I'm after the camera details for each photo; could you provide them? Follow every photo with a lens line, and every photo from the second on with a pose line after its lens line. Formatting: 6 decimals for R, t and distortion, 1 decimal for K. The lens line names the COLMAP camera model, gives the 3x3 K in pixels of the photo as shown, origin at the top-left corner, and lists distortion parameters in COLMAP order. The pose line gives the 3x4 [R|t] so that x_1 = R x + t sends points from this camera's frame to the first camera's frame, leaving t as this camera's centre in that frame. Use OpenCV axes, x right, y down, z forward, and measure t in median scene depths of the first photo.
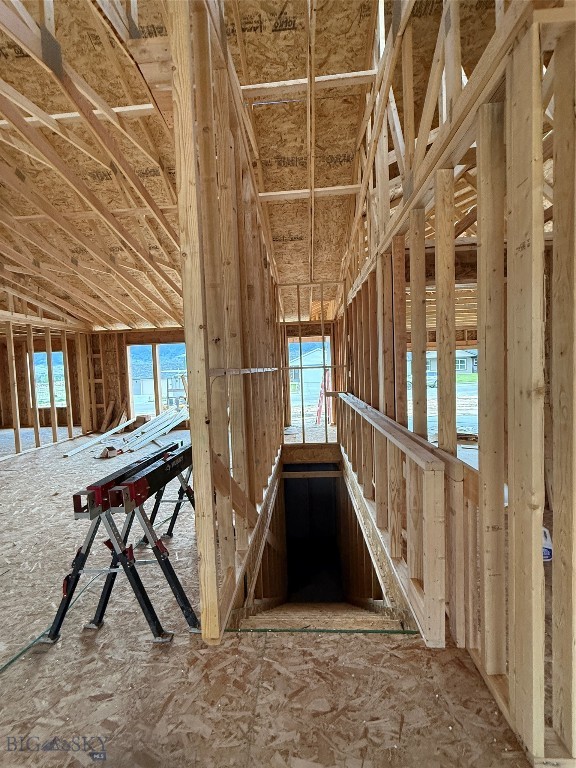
lens RADIAL K [[305.2, 0, 288.0], [0, 305.2, 384.0], [0, 0, 1]] dist [0.001138, 0.000307]
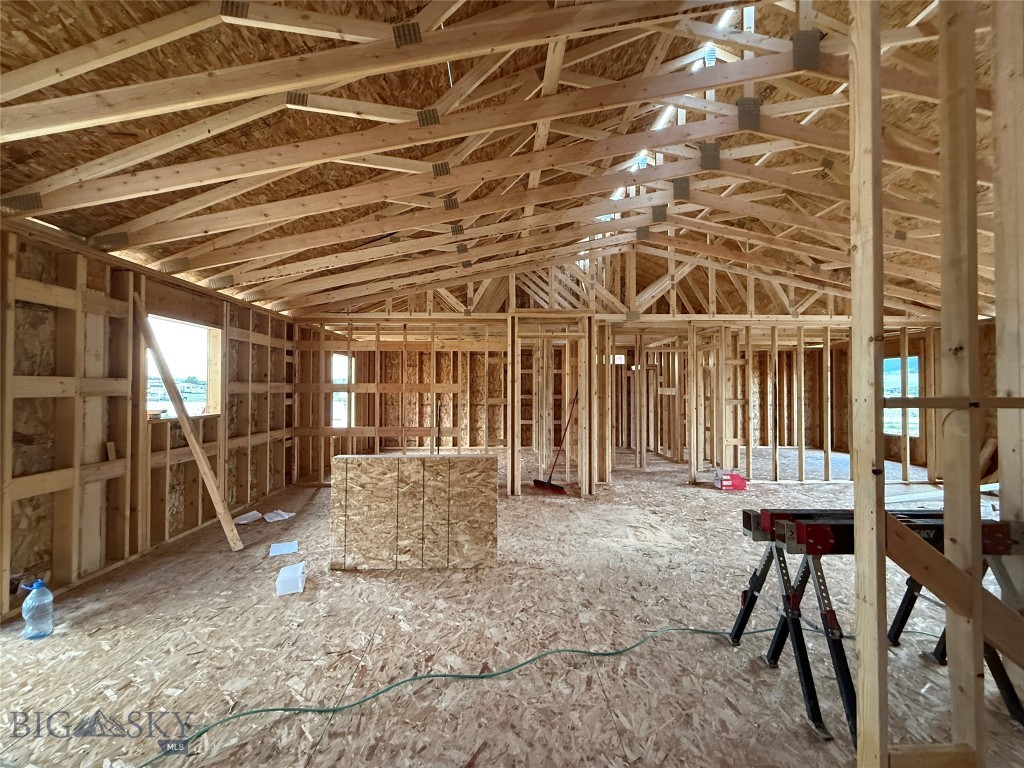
lens RADIAL K [[406.9, 0, 512.0], [0, 406.9, 384.0], [0, 0, 1]] dist [0.001138, 0.000307]
pose [[0.086783, 0.018808, -0.996050, 0.558752], [-0.052360, 0.998526, 0.014292, -0.044932], [0.994850, 0.050913, 0.087640, 0.058665]]
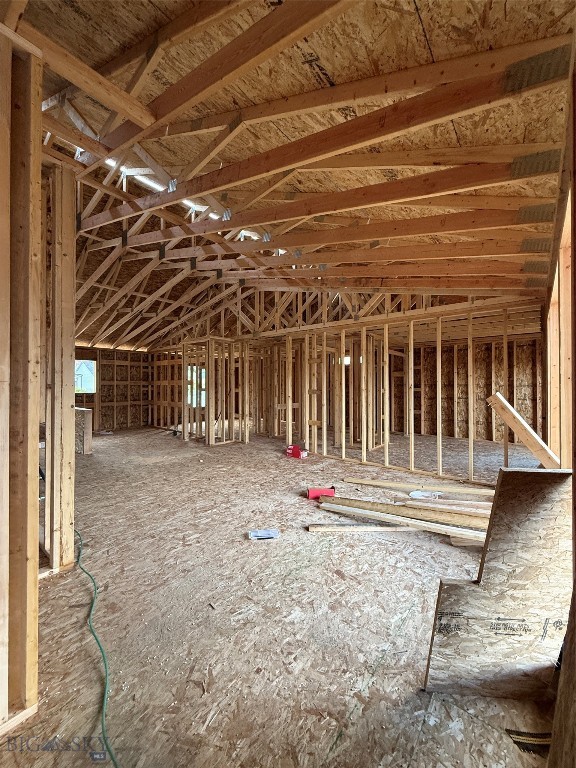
lens RADIAL K [[305.2, 0, 288.0], [0, 305.2, 384.0], [0, 0, 1]] dist [0.001138, 0.000307]
pose [[-0.578228, 0.028532, -0.815377, 0.161968], [-0.022173, 0.998470, 0.050663, -0.198042], [0.815574, 0.047374, -0.576710, 3.964063]]
